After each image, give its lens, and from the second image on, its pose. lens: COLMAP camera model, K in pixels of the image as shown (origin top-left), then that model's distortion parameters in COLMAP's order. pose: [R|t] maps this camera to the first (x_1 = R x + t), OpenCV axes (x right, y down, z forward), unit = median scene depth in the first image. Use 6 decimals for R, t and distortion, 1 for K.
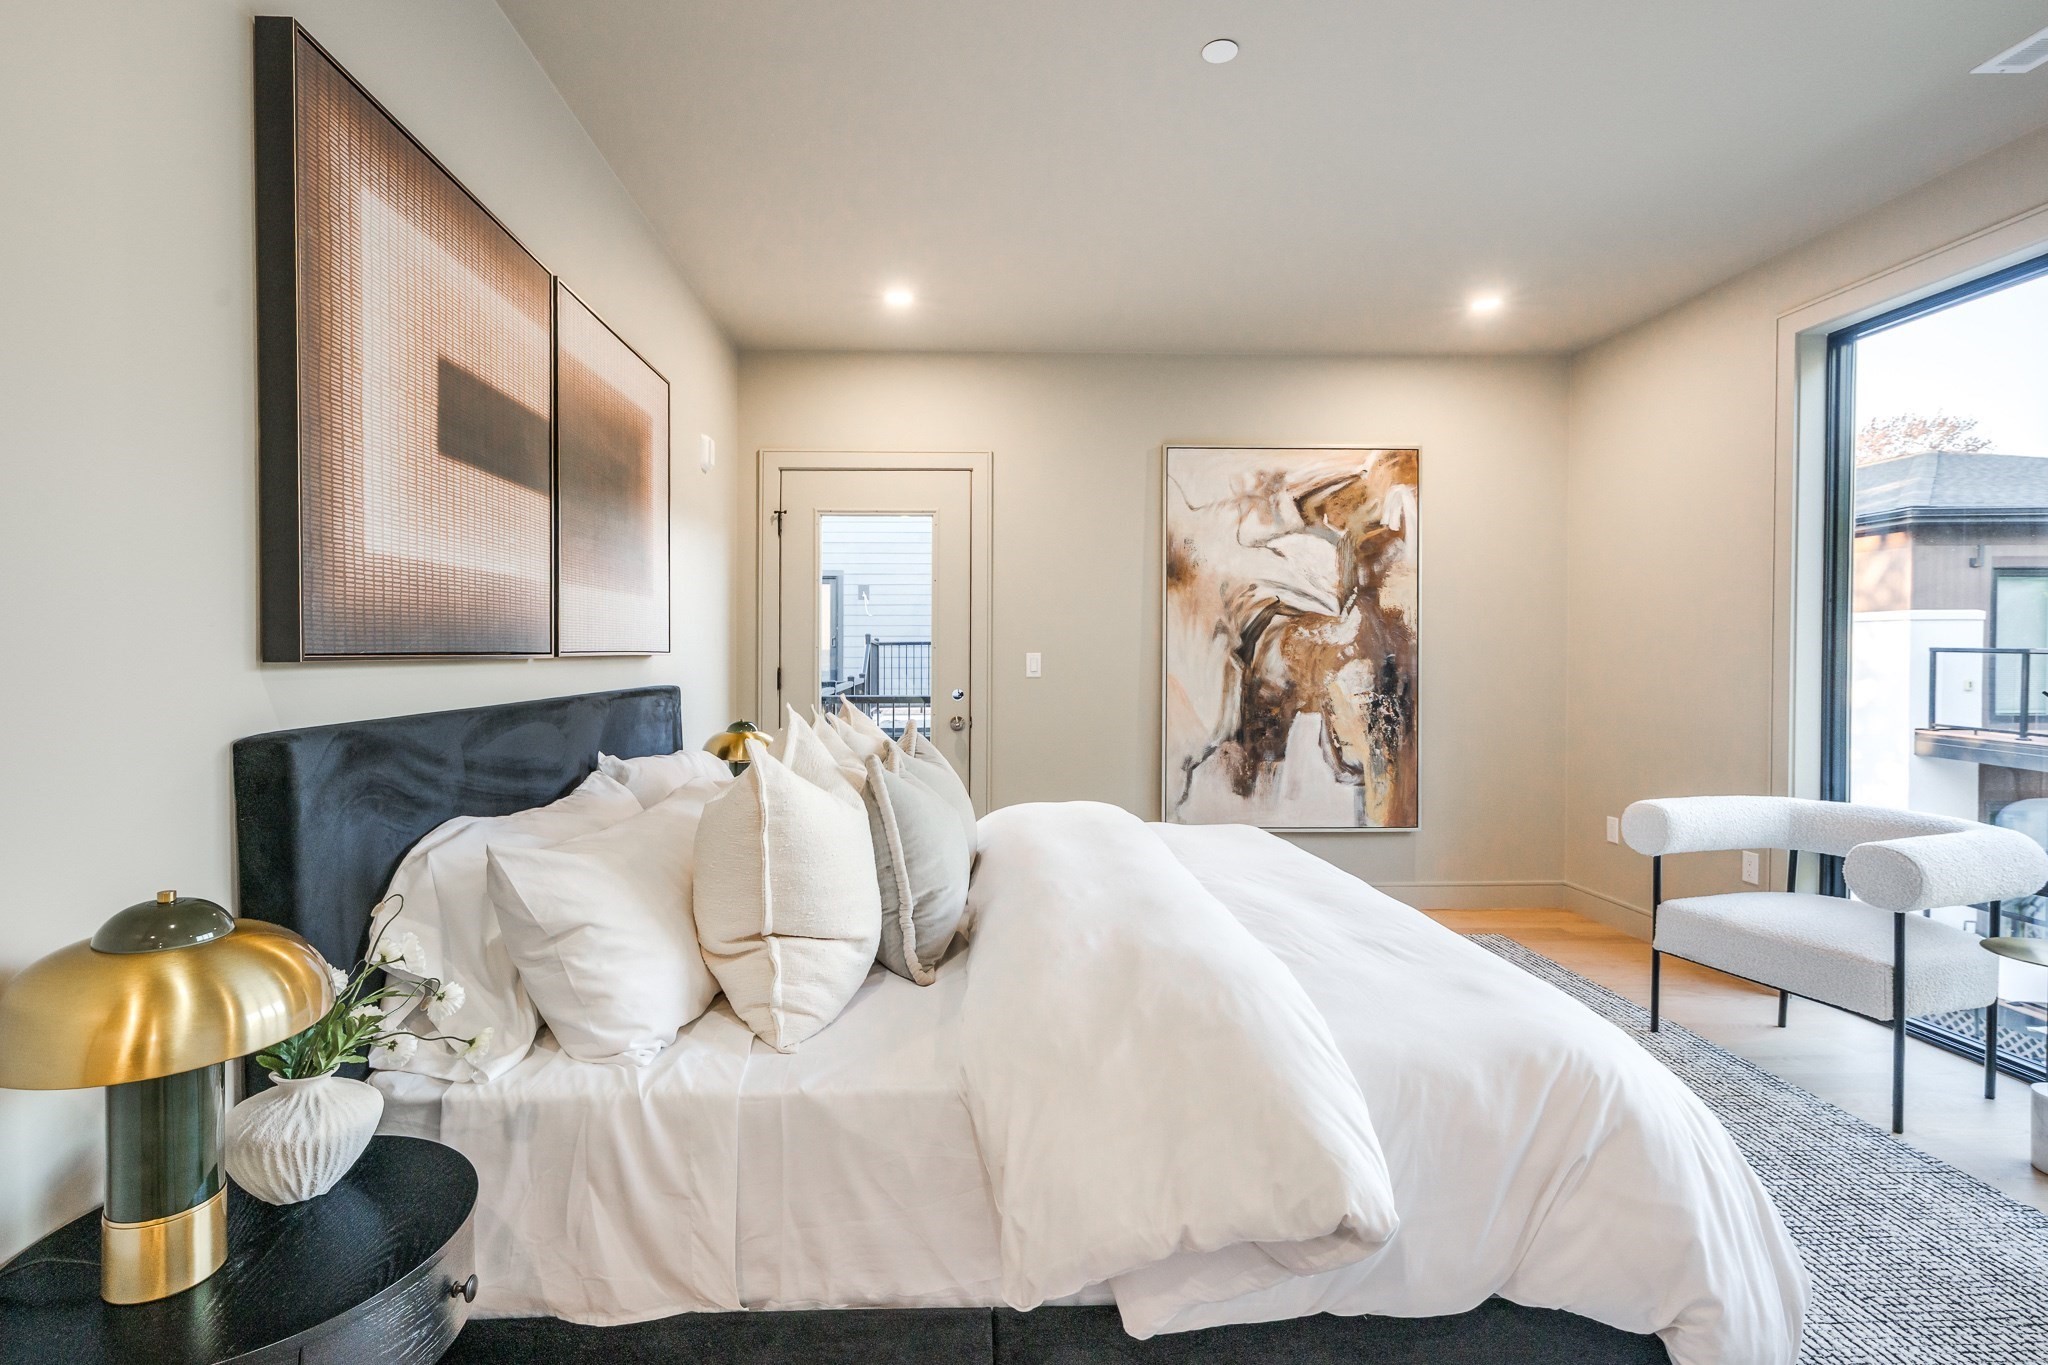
lens RADIAL K [[1012.0, 0, 1024.0], [0, 1012.0, 682.5], [0, 0, 1]] dist [0.004651, 0.000398]
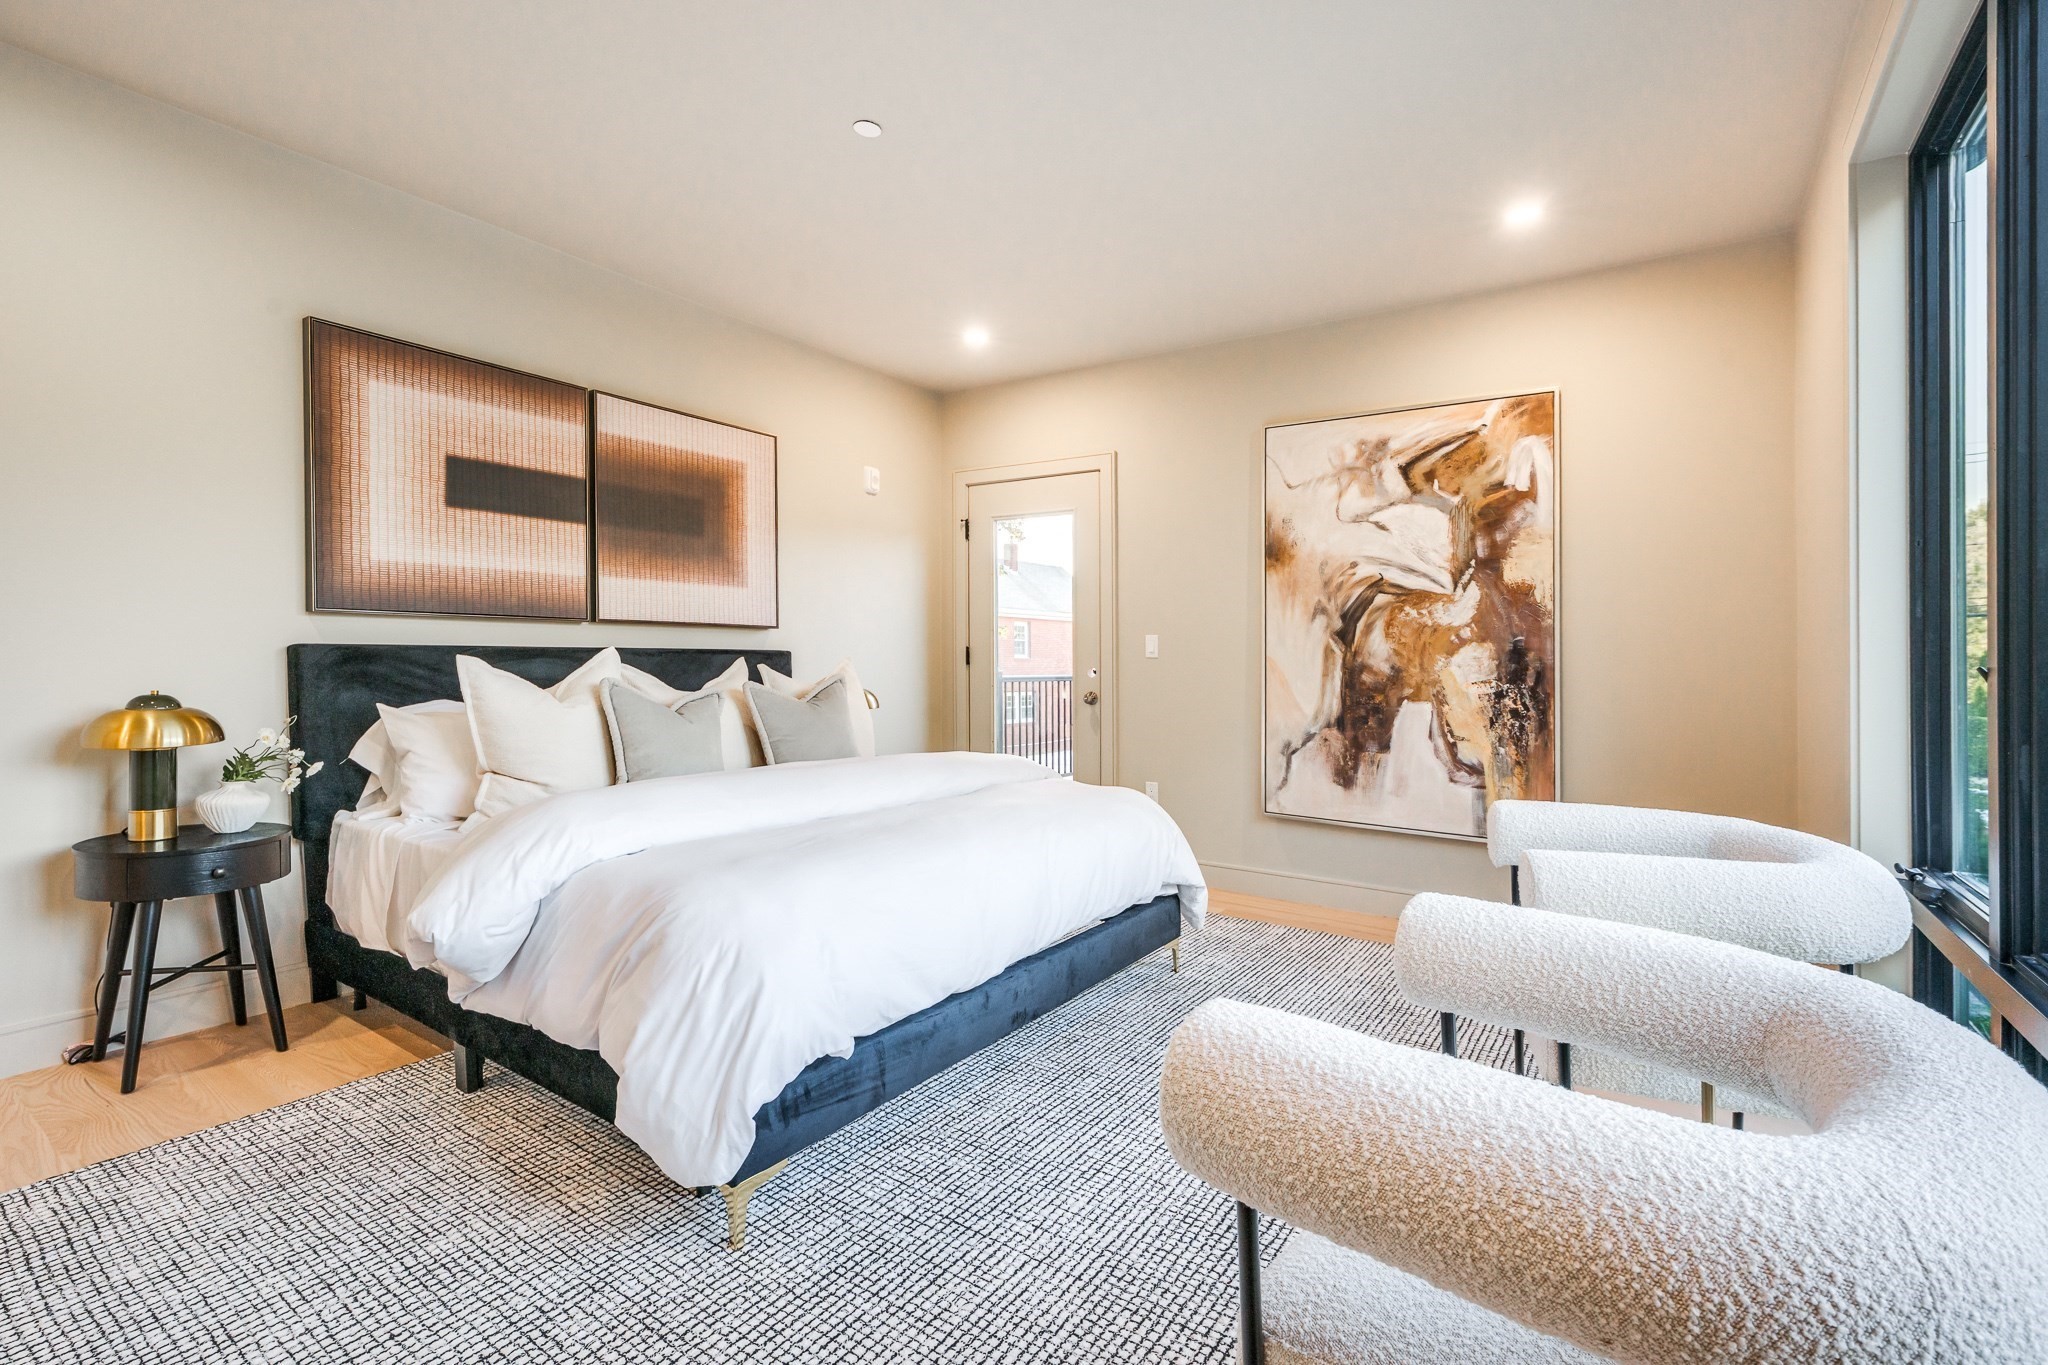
lens RADIAL K [[1012.0, 0, 1024.0], [0, 1012.0, 682.5], [0, 0, 1]] dist [0.004651, 0.000398]
pose [[0.785096, 0.029411, -0.618675, 0.567724], [-0.034987, 0.999383, 0.003111, 0.022406], [0.618385, 0.019203, 0.785641, 0.075833]]
